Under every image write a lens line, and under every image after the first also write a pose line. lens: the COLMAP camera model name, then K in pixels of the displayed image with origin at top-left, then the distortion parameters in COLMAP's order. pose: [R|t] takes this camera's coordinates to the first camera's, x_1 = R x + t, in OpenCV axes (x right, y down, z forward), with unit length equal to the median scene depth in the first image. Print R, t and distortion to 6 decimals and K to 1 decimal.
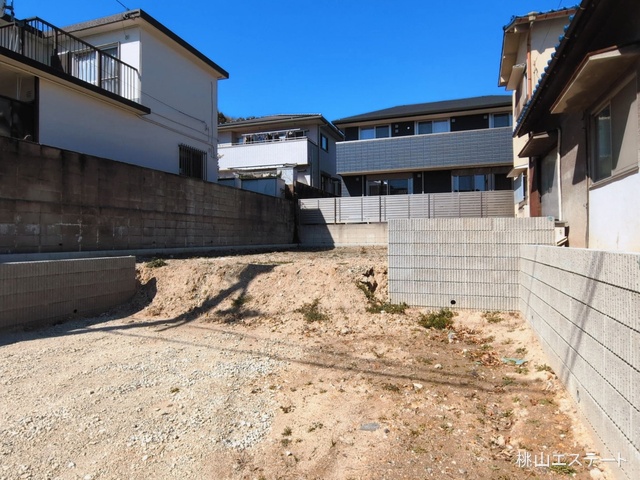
lens RADIAL K [[401.2, 0, 339.2], [0, 401.2, 226.0], [0, 0, 1]] dist [0.004874, -0.000657]
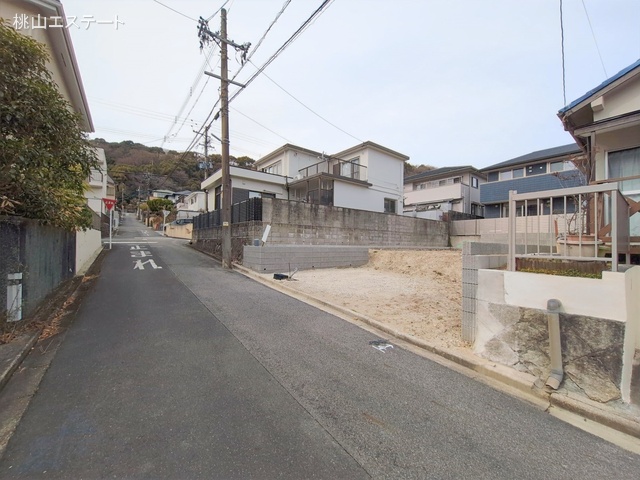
lens RADIAL K [[260.9, 0, 315.5], [0, 260.9, 240.1], [0, 0, 1]] dist [0.005252, 0.000527]
pose [[0.807837, 0.013503, -0.589251, 0.168766], [-0.005945, 0.999873, 0.014763, 0.003281], [0.589376, -0.008423, 0.807815, -0.452549]]
